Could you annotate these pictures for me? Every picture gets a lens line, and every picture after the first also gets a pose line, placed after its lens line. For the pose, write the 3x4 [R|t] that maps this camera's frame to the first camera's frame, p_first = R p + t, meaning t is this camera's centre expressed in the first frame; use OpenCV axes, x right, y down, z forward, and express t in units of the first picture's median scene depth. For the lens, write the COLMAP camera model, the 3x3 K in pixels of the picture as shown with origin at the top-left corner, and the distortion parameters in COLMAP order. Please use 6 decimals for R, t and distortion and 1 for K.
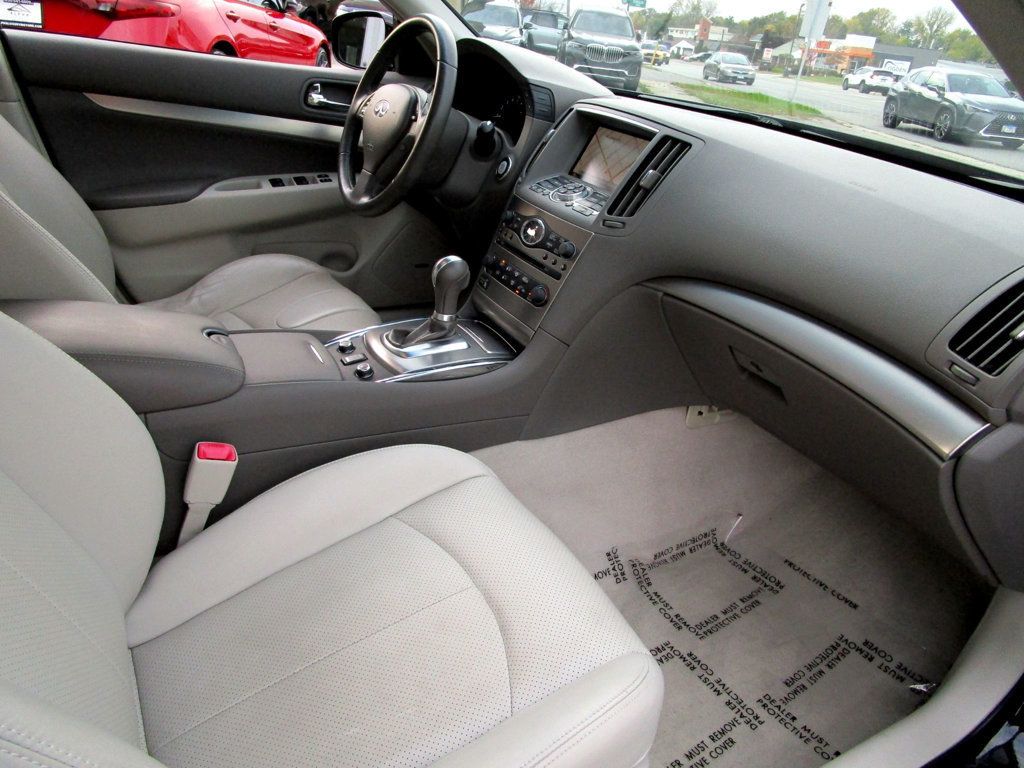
lens RADIAL K [[731.6, 0, 507.3], [0, 731.6, 384.5], [0, 0, 1]] dist [-0.027080, 0.007468]
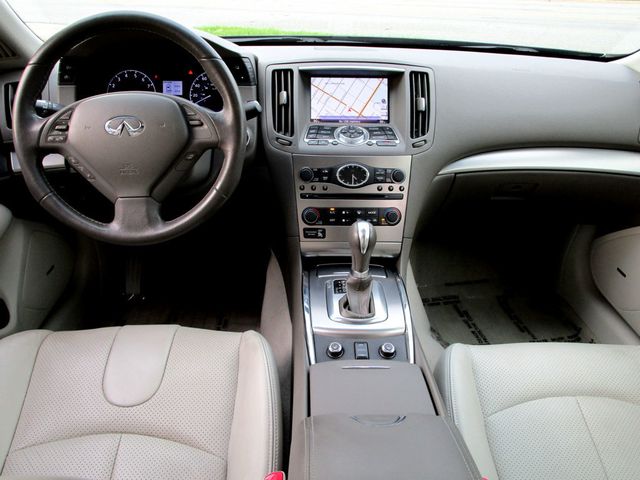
lens RADIAL K [[507.1, 0, 317.3], [0, 507.1, 237.1], [0, 0, 1]] dist [-0.024098, 0.005171]
pose [[0.473267, -0.504896, 0.721871, -0.549153], [0.430686, 0.847455, 0.310370, -0.344662], [-0.768458, 0.164012, 0.618524, 0.457714]]
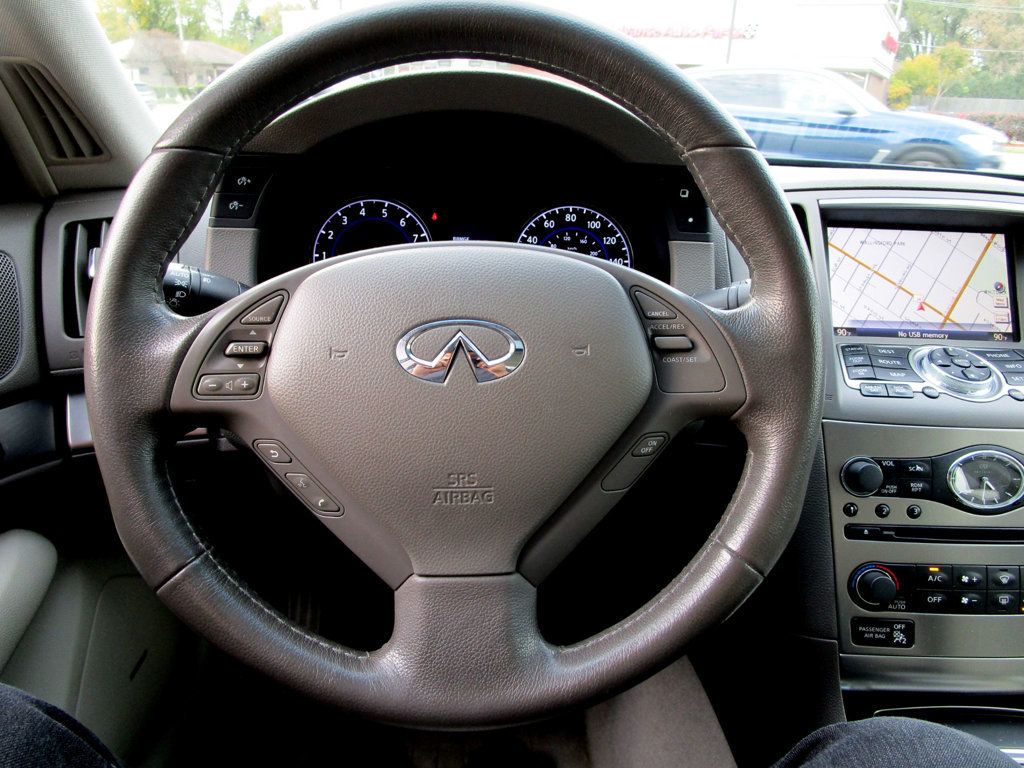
lens RADIAL K [[731.6, 0, 507.3], [0, 731.6, 384.5], [0, 0, 1]] dist [-0.027080, 0.007468]
pose [[0.466532, -0.406404, 0.785610, -0.368085], [0.410117, 0.886338, 0.214965, -0.406759], [-0.783679, 0.221904, 0.580178, 0.809490]]
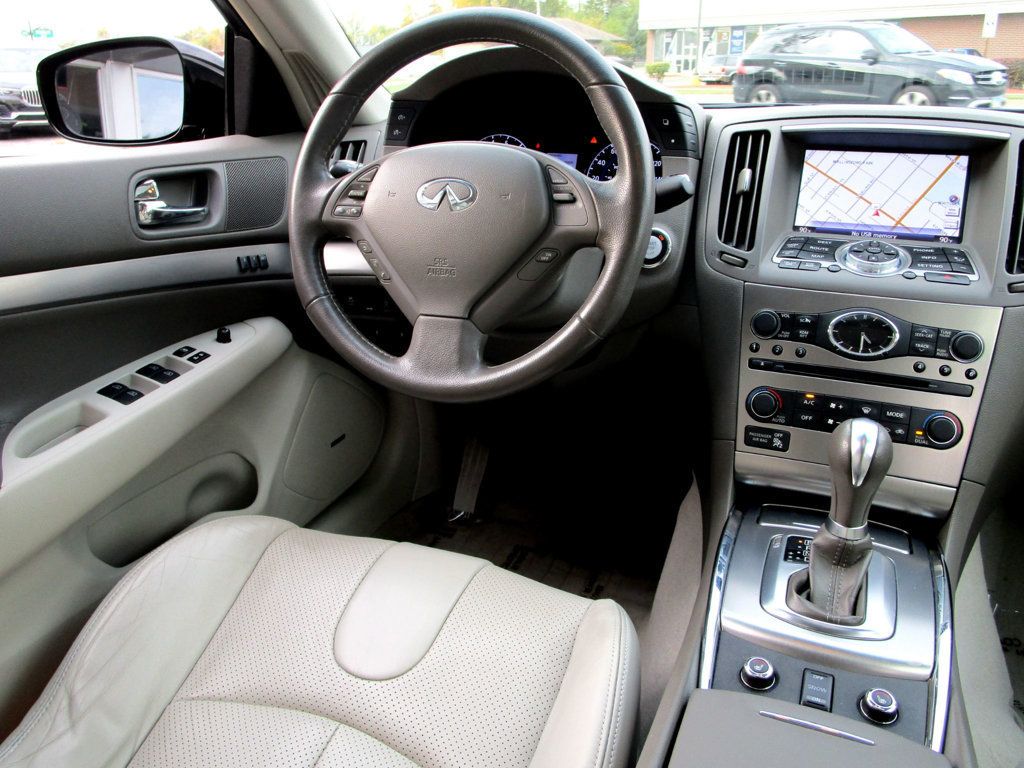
lens RADIAL K [[811.4, 0, 507.6], [0, 811.4, 379.4], [0, 0, 1]] dist [-0.024098, 0.005171]
pose [[0.786324, -0.326294, 0.524621, -0.466305], [0.357774, 0.932776, 0.043903, -0.259444], [-0.503679, 0.153174, 0.850203, 0.497698]]
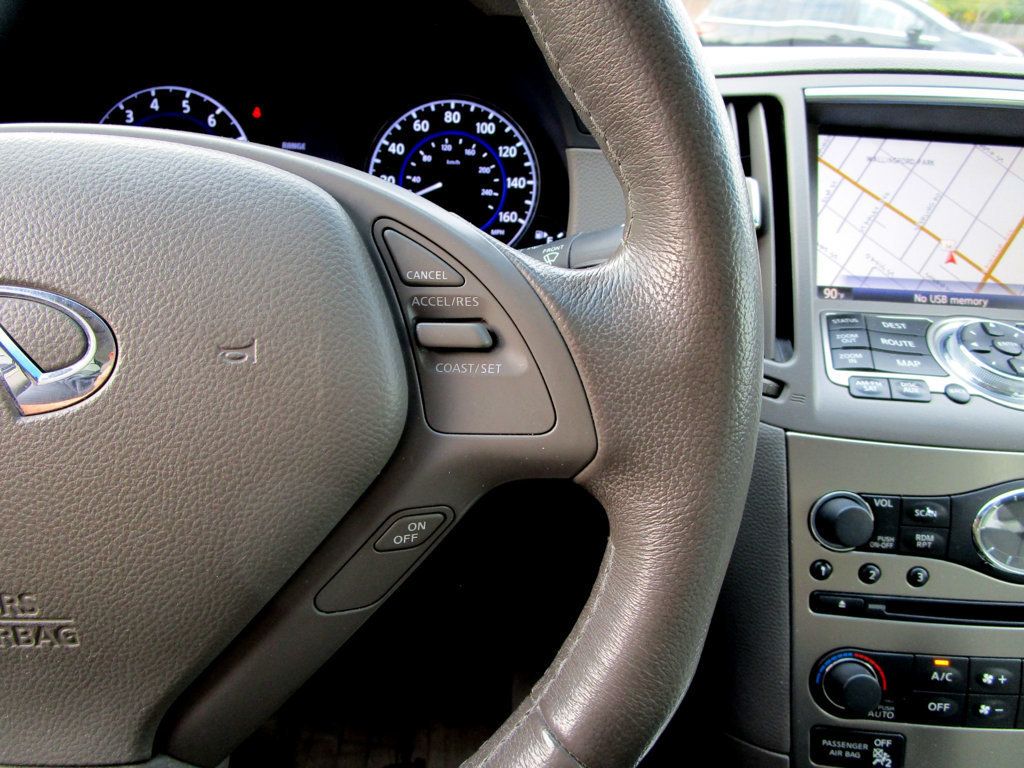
lens RADIAL K [[731.6, 0, 507.3], [0, 731.6, 384.5], [0, 0, 1]] dist [-0.027080, 0.007468]
pose [[0.487229, -0.466916, 0.737969, -0.218279], [0.394342, 0.871630, 0.291128, -0.364123], [-0.779168, 0.149166, 0.608808, 0.826316]]
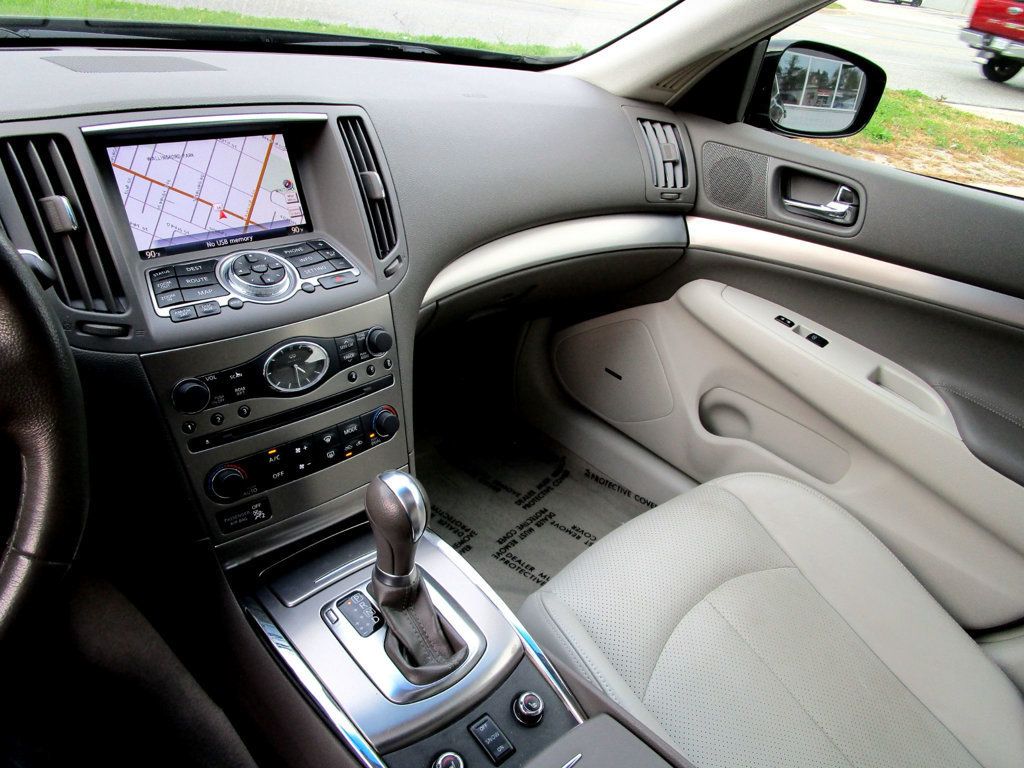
lens RADIAL K [[731.6, 0, 507.3], [0, 731.6, 384.5], [0, 0, 1]] dist [-0.027080, 0.007468]
pose [[-0.213993, -0.628988, 0.747383, -0.350150], [0.300274, 0.685705, 0.663057, -0.434201], [-0.929539, 0.366309, 0.042132, 0.704850]]
